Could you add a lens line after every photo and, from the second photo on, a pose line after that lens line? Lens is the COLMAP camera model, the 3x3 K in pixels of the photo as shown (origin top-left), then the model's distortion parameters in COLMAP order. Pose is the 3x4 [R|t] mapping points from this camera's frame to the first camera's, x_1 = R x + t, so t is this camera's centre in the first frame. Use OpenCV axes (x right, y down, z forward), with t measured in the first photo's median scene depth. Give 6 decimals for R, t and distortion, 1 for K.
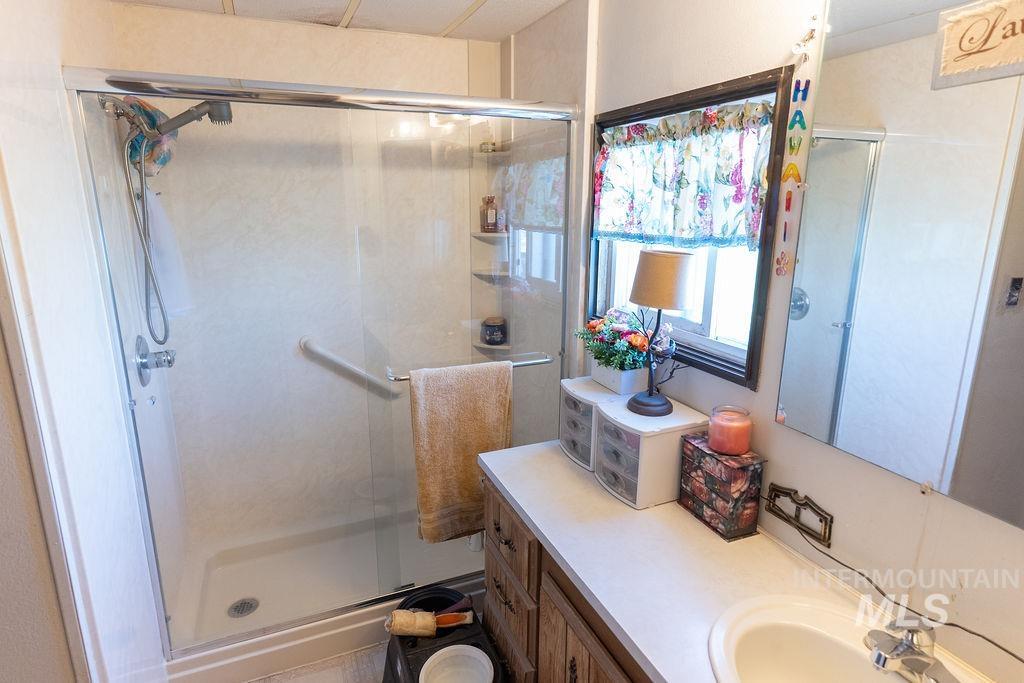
lens RADIAL K [[566.7, 0, 512.0], [0, 566.7, 341.5], [0, 0, 1]] dist [0.002799, 0.000840]
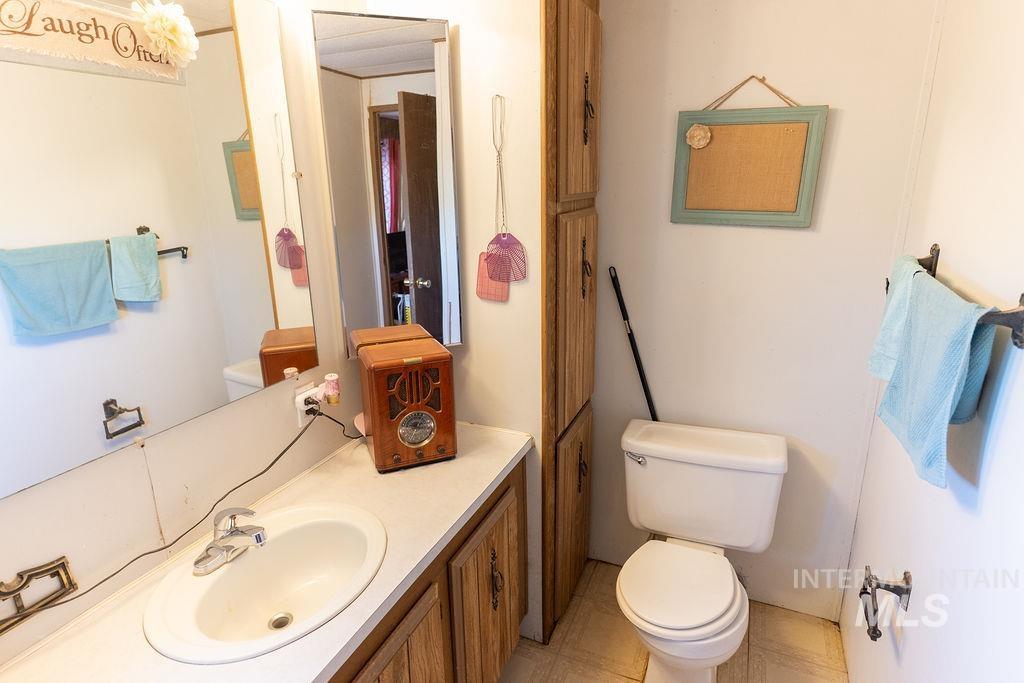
lens RADIAL K [[566.7, 0, 512.0], [0, 566.7, 341.5], [0, 0, 1]] dist [0.002799, 0.000840]
pose [[-0.687238, -0.199667, 0.698454, -0.420077], [0.183763, 0.882429, 0.433071, -0.218261], [-0.702806, 0.425973, -0.569747, 0.855798]]
